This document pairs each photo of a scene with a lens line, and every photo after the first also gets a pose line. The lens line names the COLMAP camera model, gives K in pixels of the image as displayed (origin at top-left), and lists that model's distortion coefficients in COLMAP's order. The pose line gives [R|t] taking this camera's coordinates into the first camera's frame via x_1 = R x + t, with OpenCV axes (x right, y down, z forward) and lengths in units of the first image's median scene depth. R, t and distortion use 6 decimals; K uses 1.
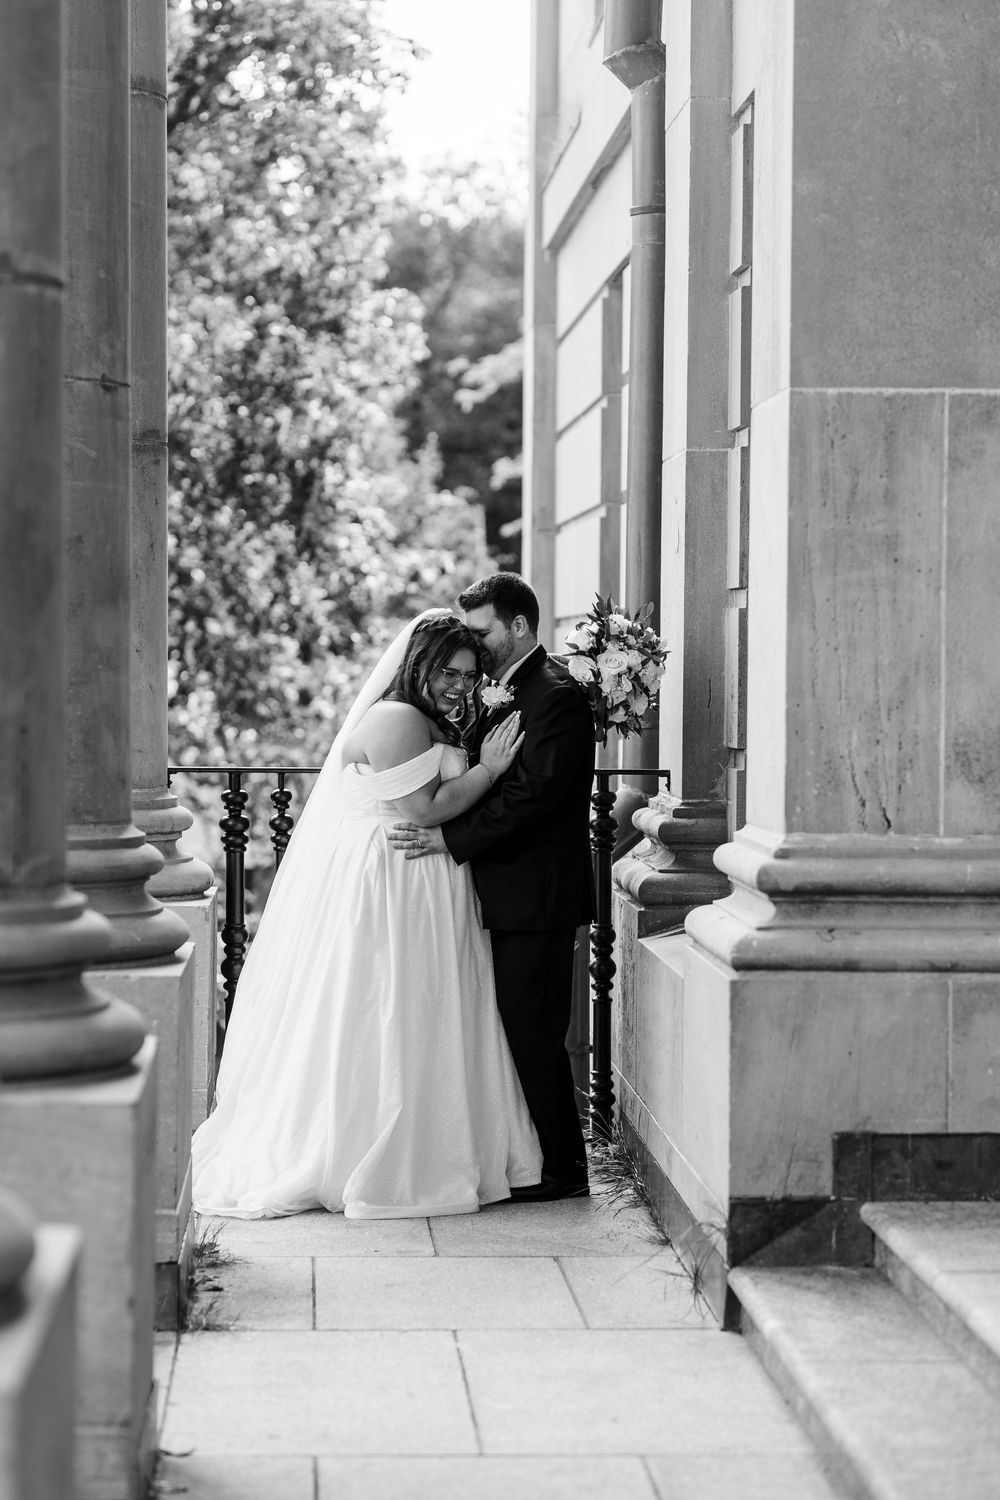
lens RADIAL K [[3538.3, 0, 505.5], [0, 3538.3, 711.0], [0, 0, 1]] dist [0.037754, -0.101794]
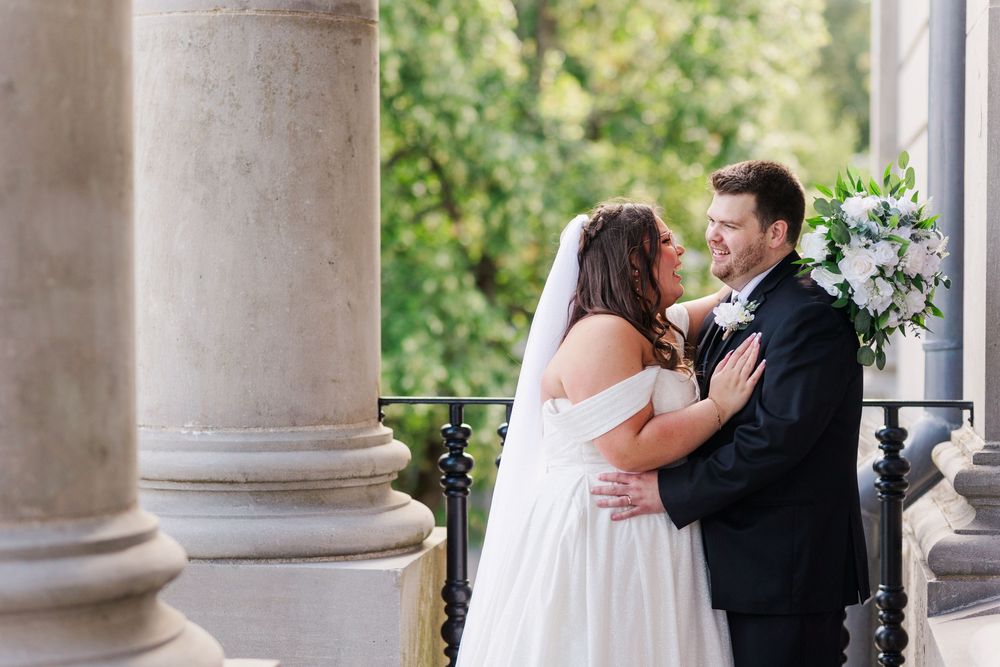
lens RADIAL K [[2358.9, 0, 500.0], [0, 2358.9, 333.5], [0, 0, 1]] dist [0.037754, -0.101794]
pose [[0.984674, -0.003484, -0.174372, 0.034062], [0.005155, 0.999945, 0.009133, -0.004889], [0.174330, -0.009892, 0.984638, 0.438981]]
